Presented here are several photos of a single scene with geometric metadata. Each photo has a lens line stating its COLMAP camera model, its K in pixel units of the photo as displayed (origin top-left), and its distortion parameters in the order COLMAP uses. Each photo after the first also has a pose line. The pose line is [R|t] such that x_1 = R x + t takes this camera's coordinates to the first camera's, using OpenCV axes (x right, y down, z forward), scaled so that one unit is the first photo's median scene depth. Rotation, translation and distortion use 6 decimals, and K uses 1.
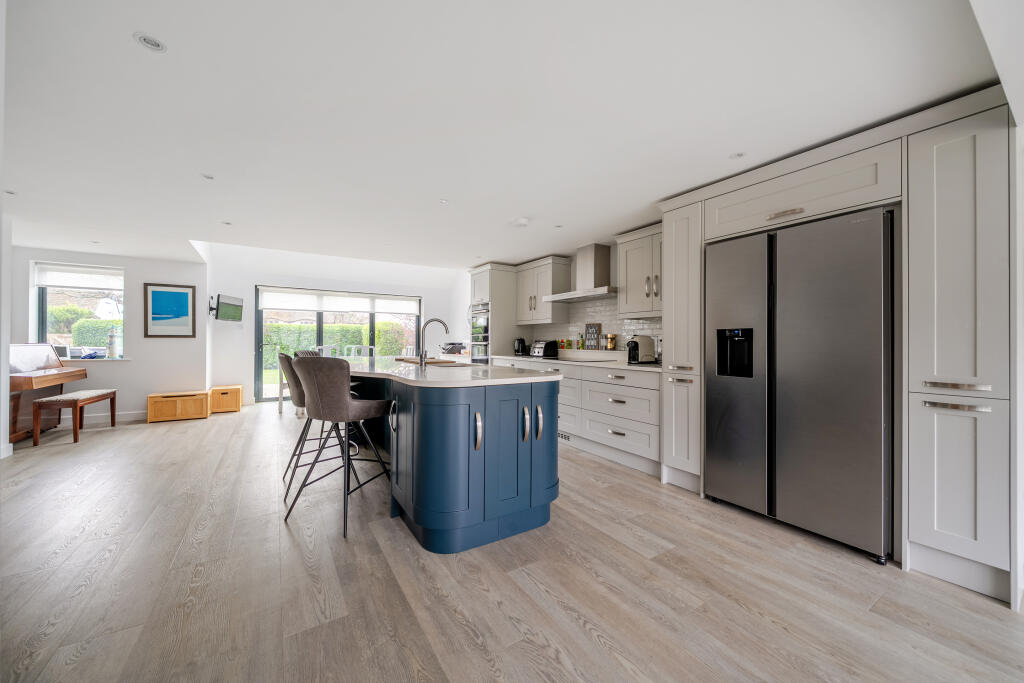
lens RADIAL K [[374.8, 0, 510.4], [0, 374.8, 338.7], [0, 0, 1]] dist [-0.000730, -0.000075]
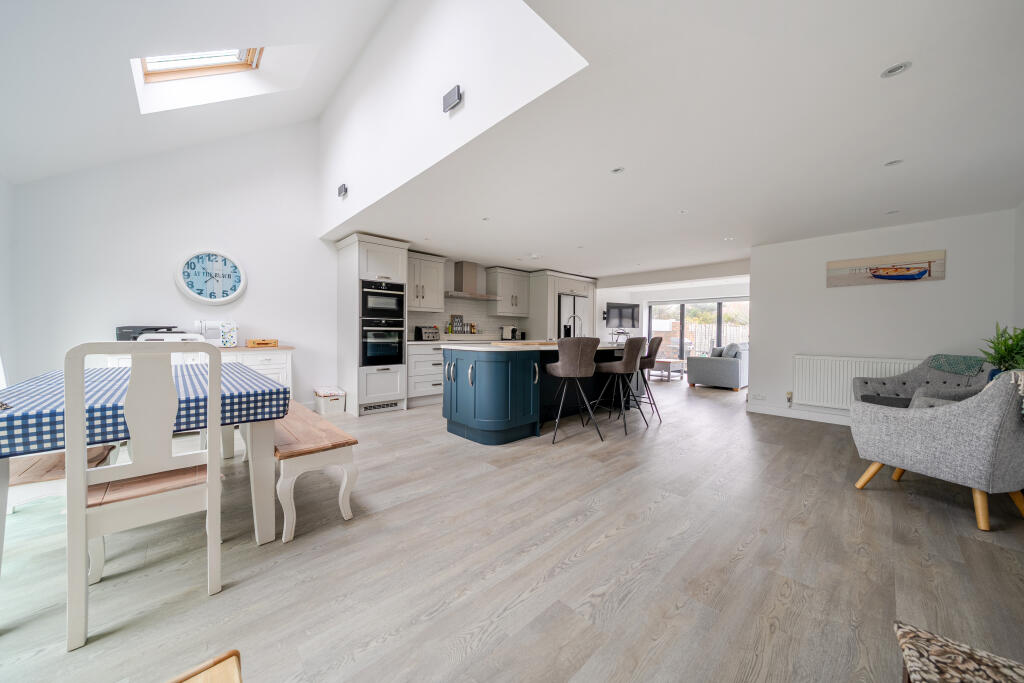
lens RADIAL K [[353.1, 0, 516.3], [0, 353.1, 335.9], [0, 0, 1]] dist [-0.001942, -0.000115]
pose [[-0.207938, -0.023298, 0.977865, -1.009838], [-0.019167, 0.999621, 0.019741, 0.006768], [-0.977954, -0.014638, -0.208306, 0.958622]]
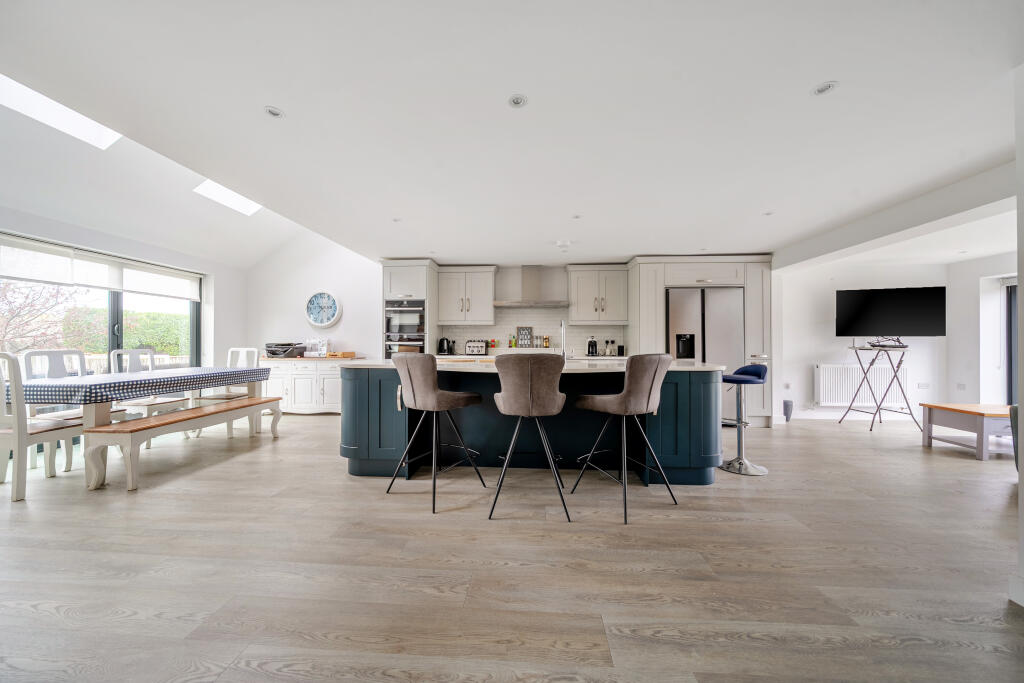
lens RADIAL K [[353.1, 0, 511.2], [0, 353.1, 342.3], [0, 0, 1]] dist [-0.001942, -0.000115]
pose [[0.585282, -0.005820, 0.810809, -0.686467], [-0.003476, 0.999947, 0.009687, 0.000130], [-0.810823, -0.008488, 0.585230, 0.317007]]
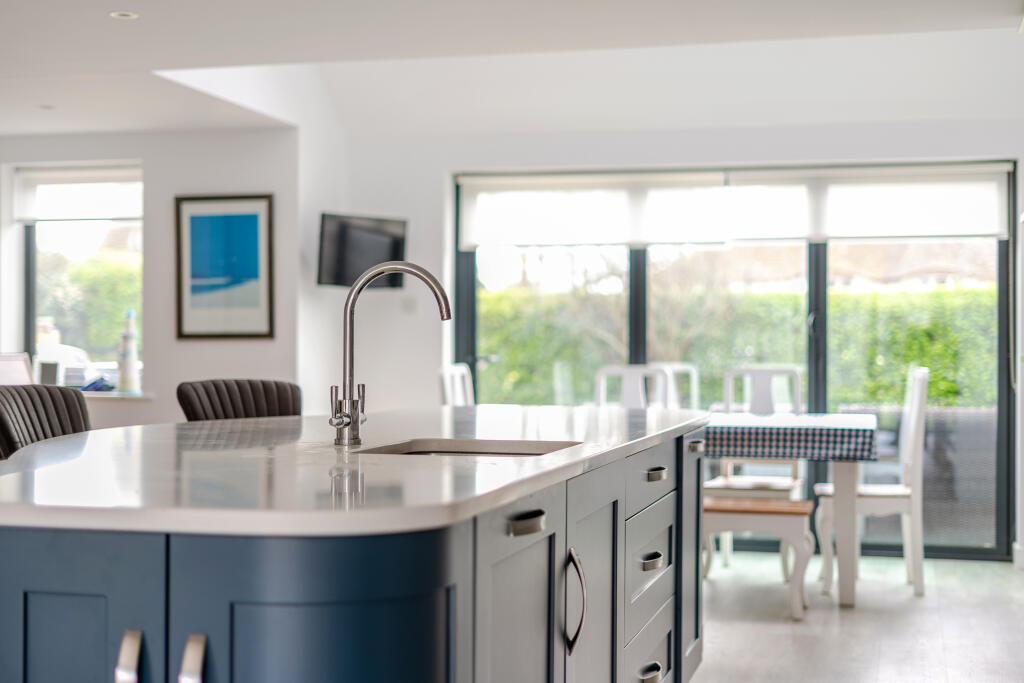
lens RADIAL K [[1474.7, 0, 512.0], [0, 1474.7, 341.5], [0, 0, 1]] dist [0.022217, 0.000000]
pose [[0.690620, -0.003353, -0.723210, 0.340756], [0.005464, 0.999985, 0.000581, -0.000238], [0.723198, -0.004352, 0.690628, 0.209176]]
